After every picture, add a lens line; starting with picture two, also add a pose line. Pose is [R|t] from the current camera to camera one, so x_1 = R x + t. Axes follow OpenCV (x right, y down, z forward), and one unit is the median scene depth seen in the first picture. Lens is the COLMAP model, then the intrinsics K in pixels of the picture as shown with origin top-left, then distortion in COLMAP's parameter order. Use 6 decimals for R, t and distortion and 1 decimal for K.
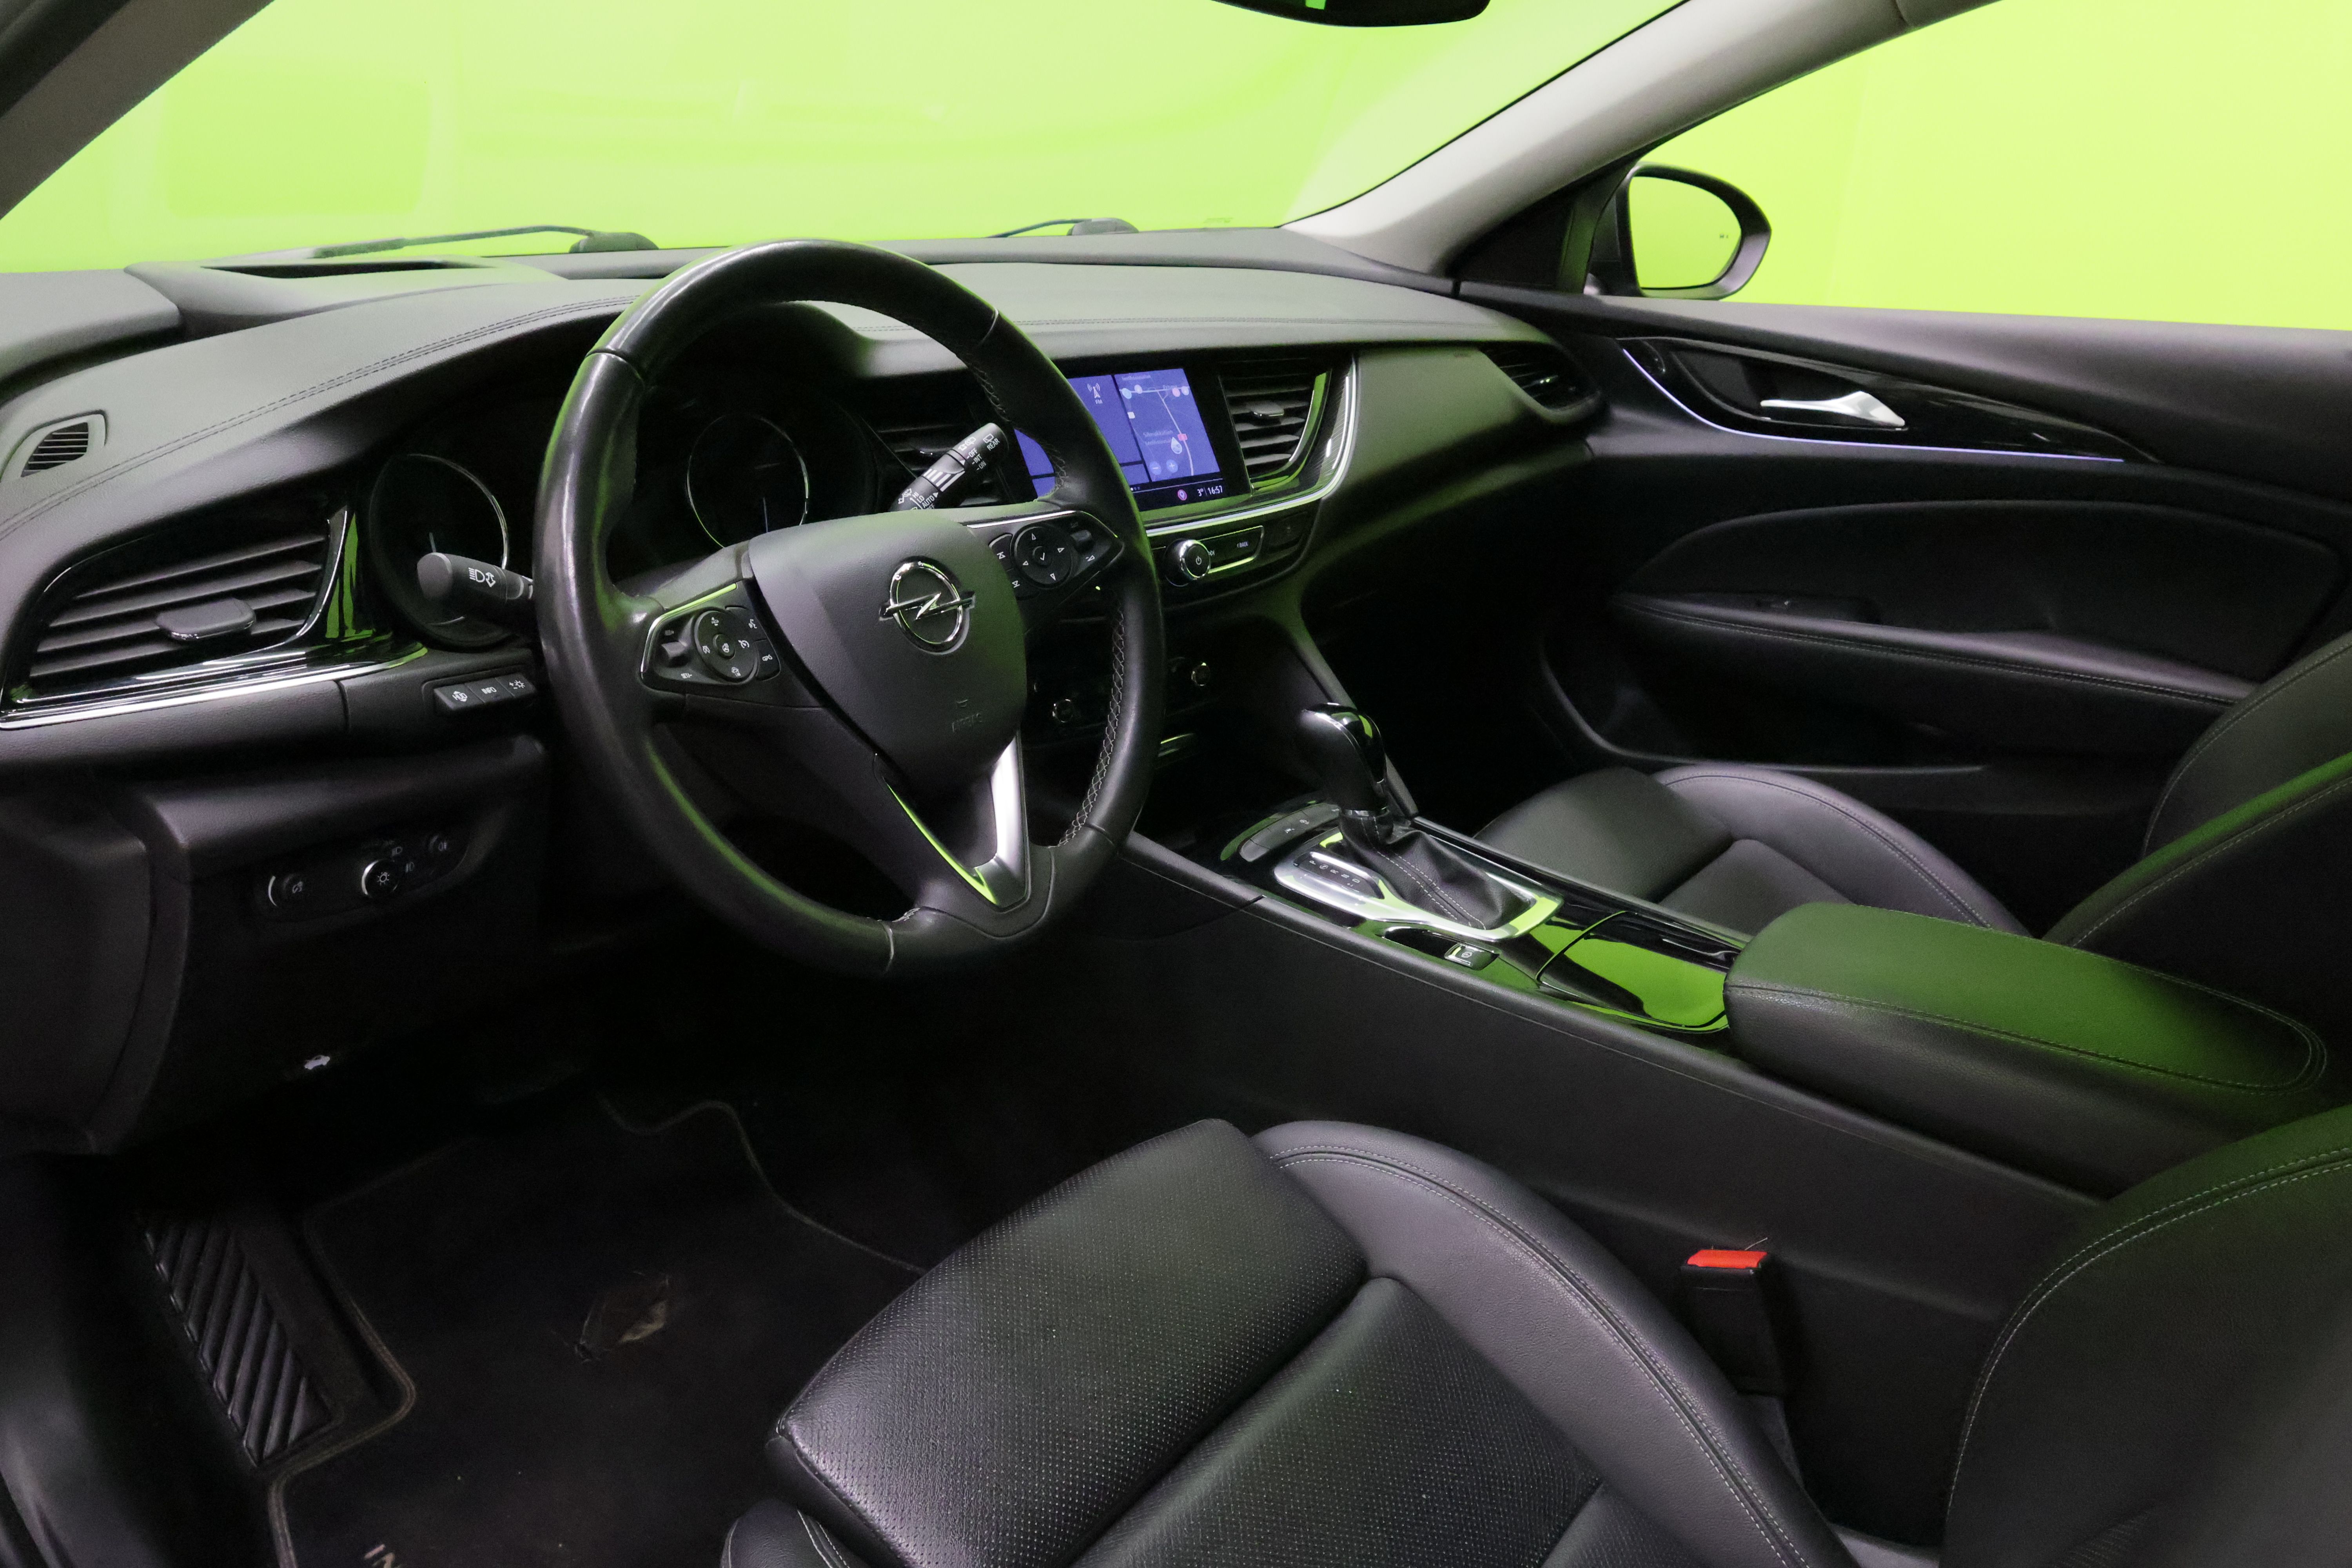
lens RADIAL K [[1634.5, 0, 1176.0], [0, 1634.5, 784.0], [0, 0, 1]] dist [-0.011942, 0.003048]
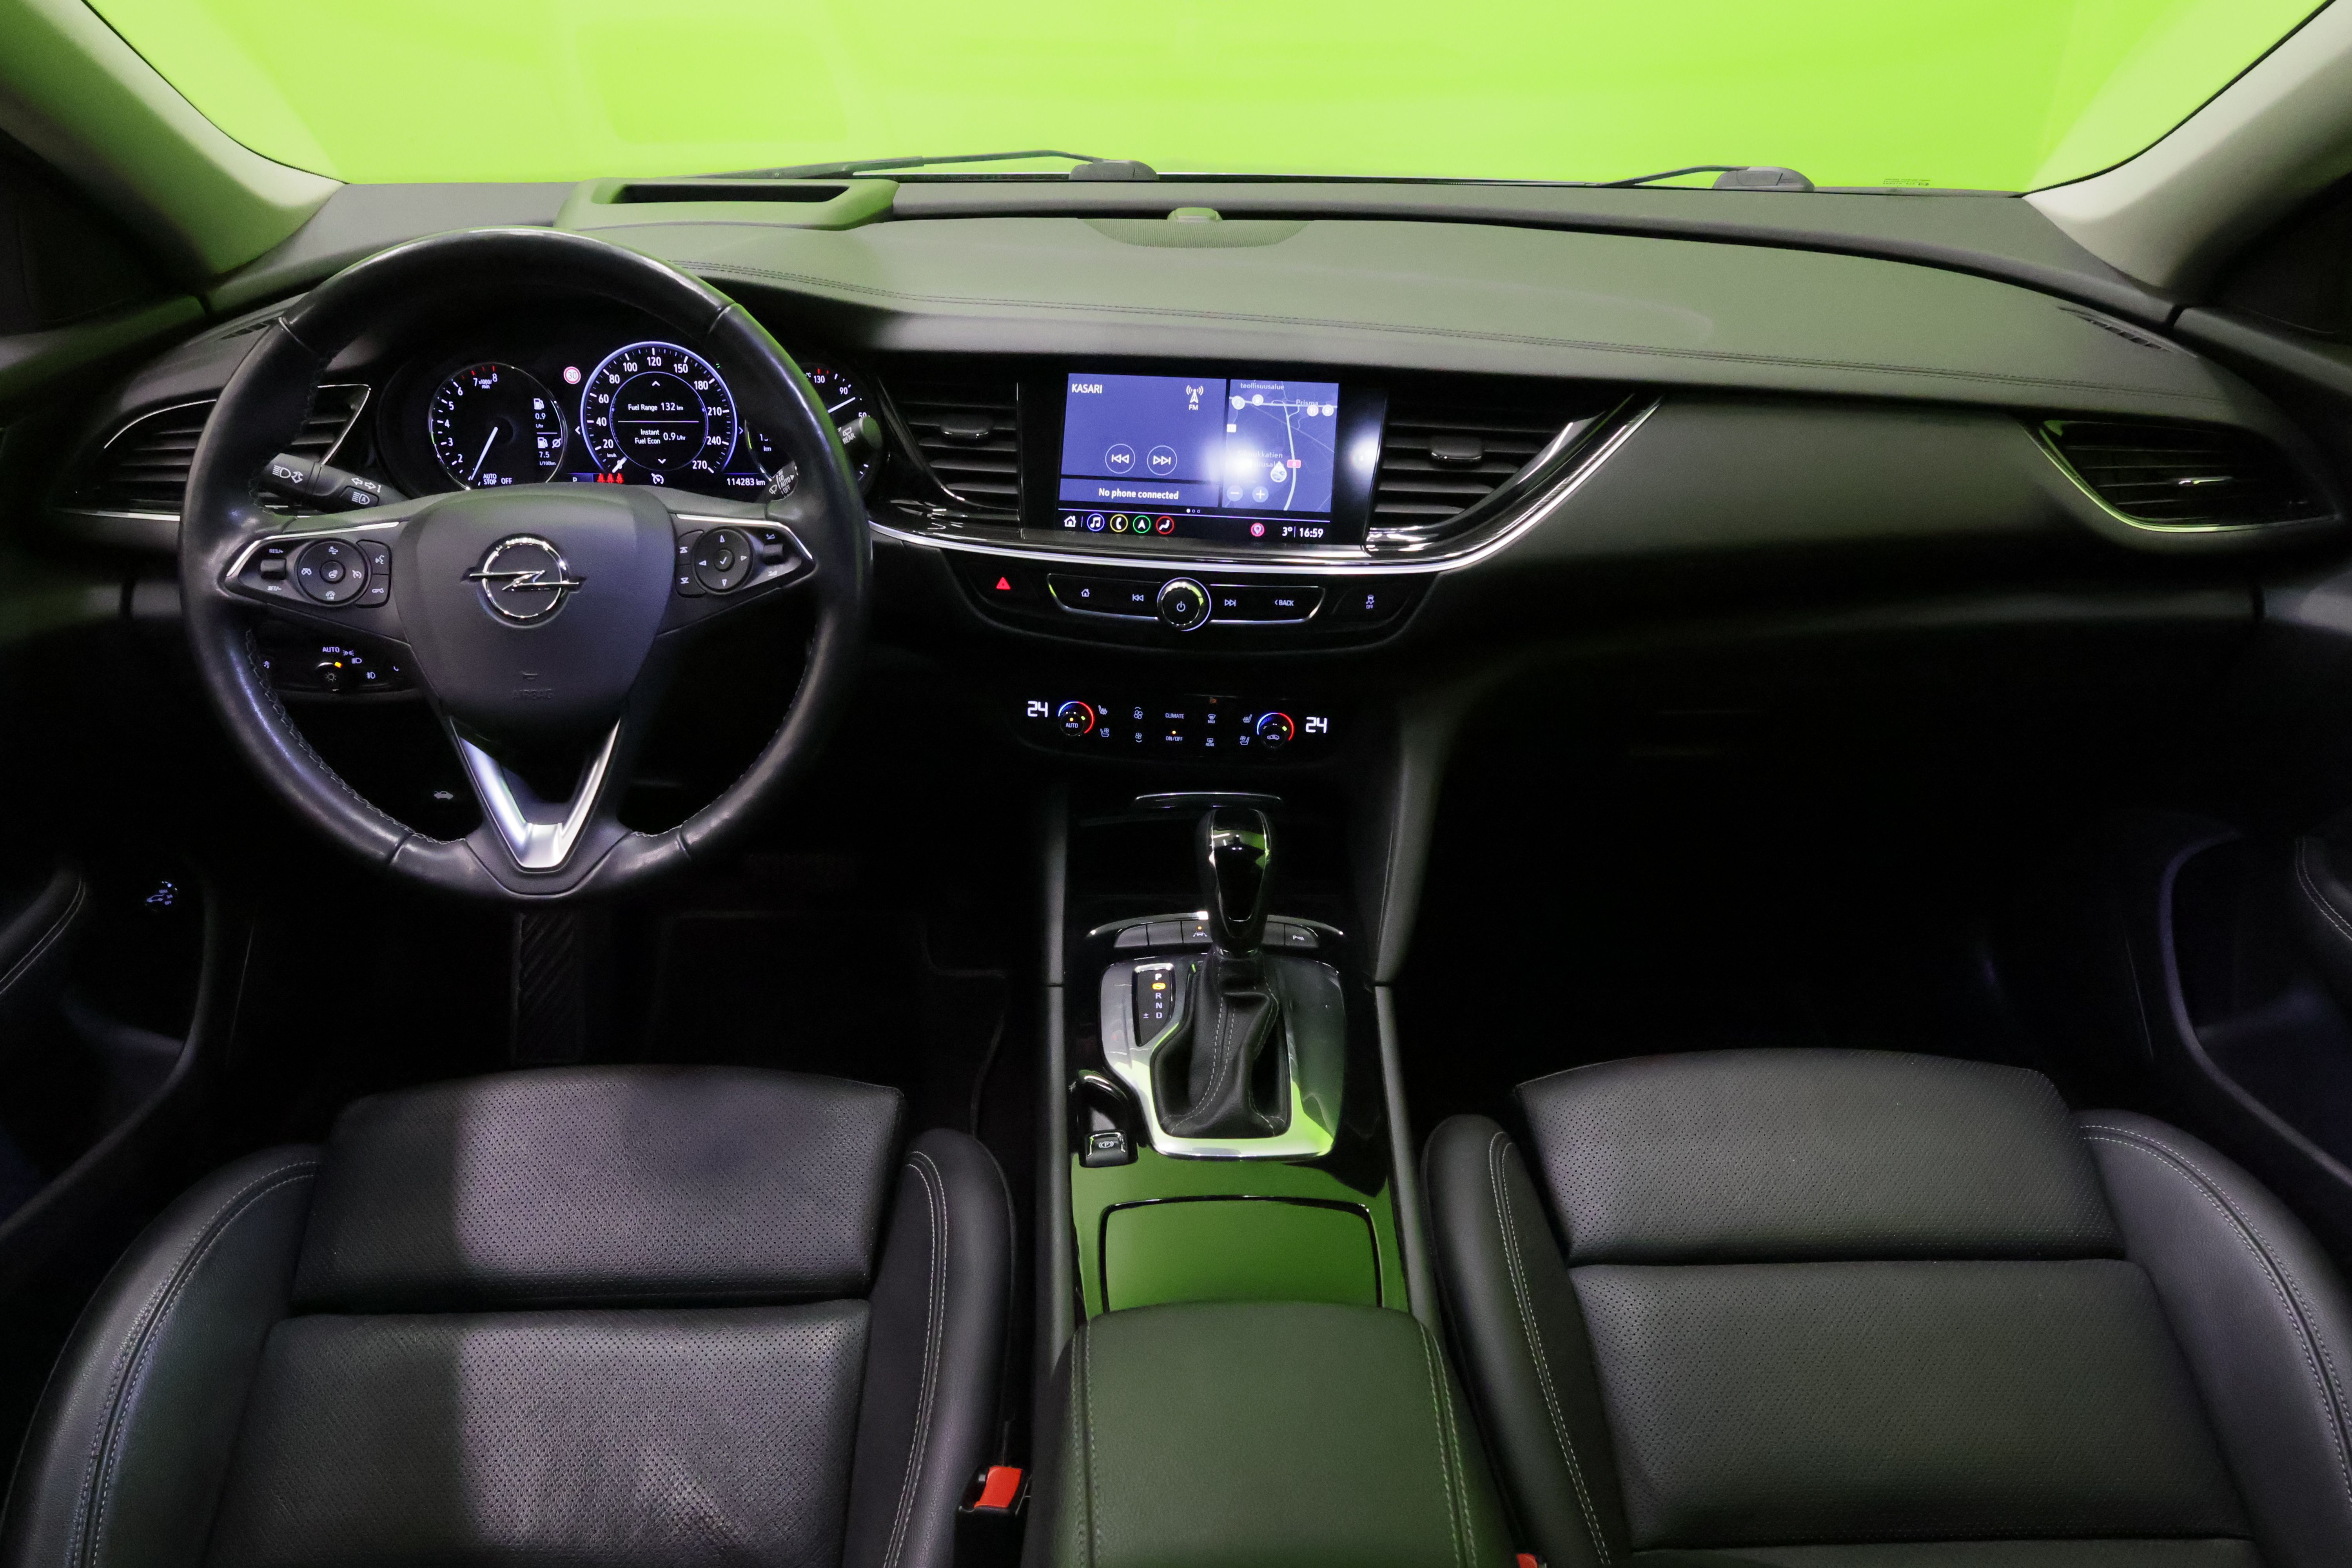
lens RADIAL K [[1634.5, 0, 1176.0], [0, 1634.5, 784.0], [0, 0, 1]] dist [-0.011942, 0.003048]
pose [[0.650325, 0.331443, -0.683537, 0.610843], [-0.270979, 0.941818, 0.198869, -0.210266], [0.709681, 0.055895, 0.702302, 0.369740]]
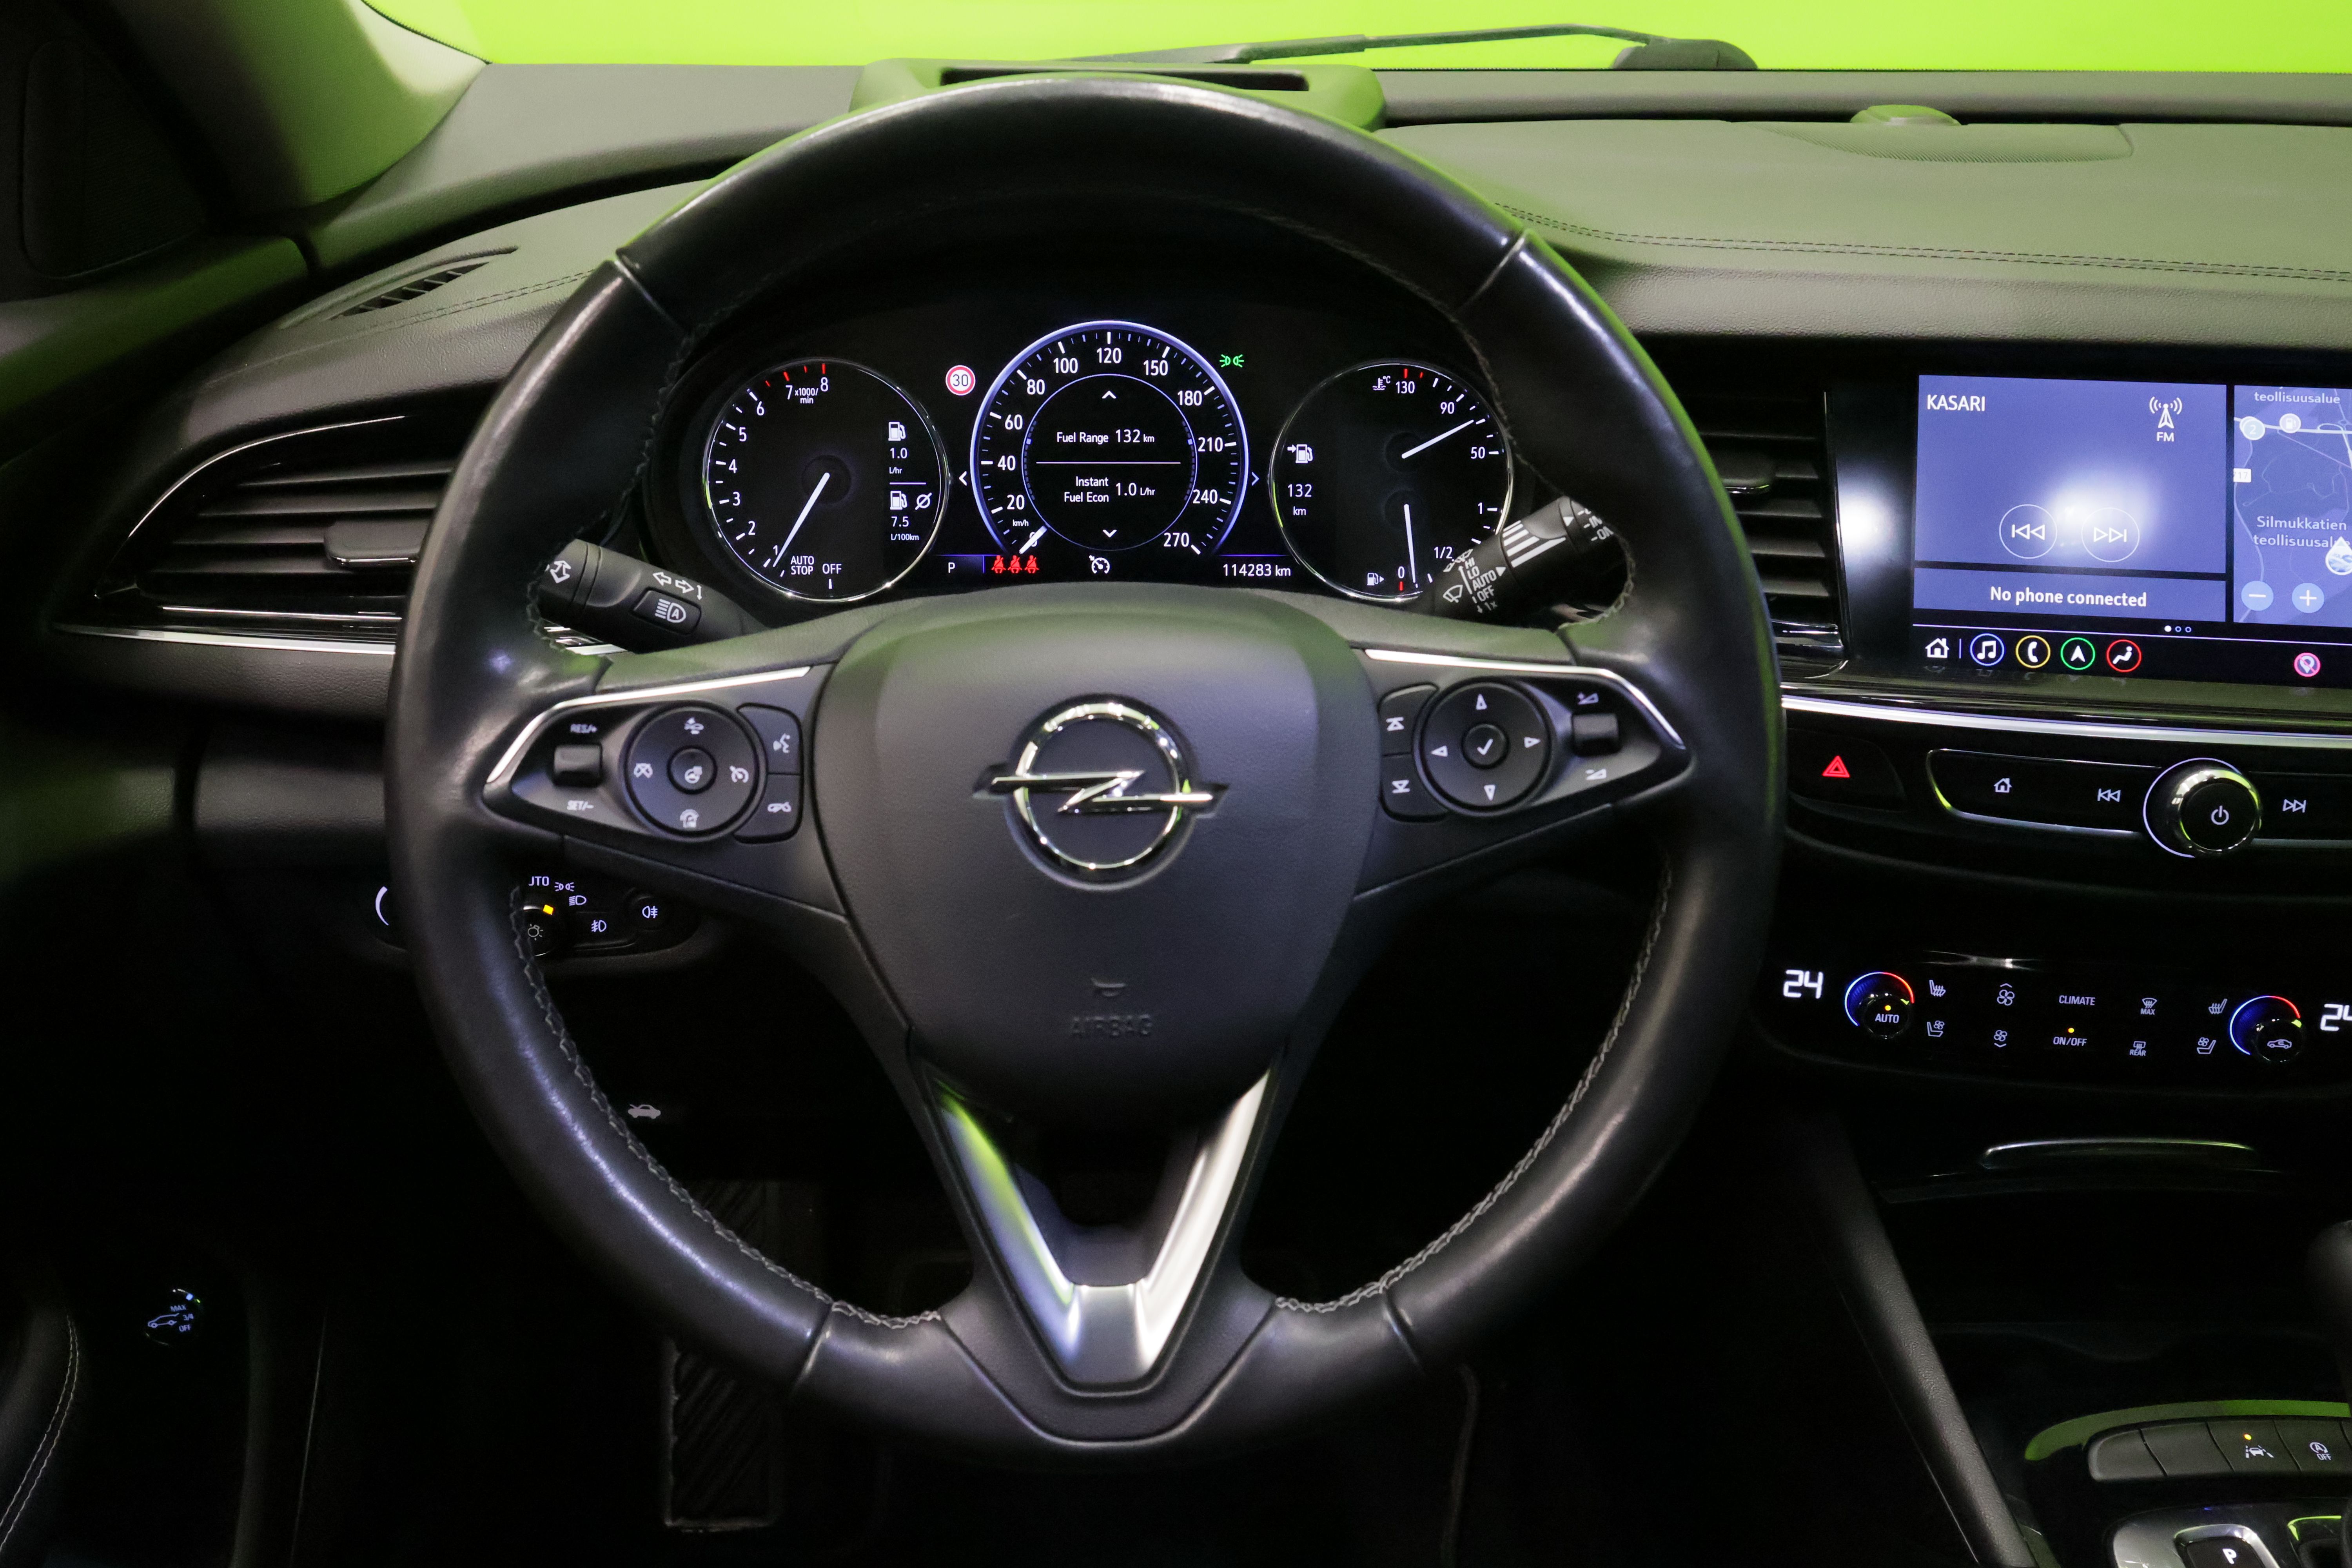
lens RADIAL K [[2106.6, 0, 1176.0], [0, 2106.6, 784.0], [0, 0, 1]] dist [-0.003749, 0.006244]
pose [[0.642866, 0.287205, -0.710097, 0.228911], [-0.269796, 0.952537, 0.141010, -0.142530], [0.716892, 0.100931, 0.689840, 0.367772]]
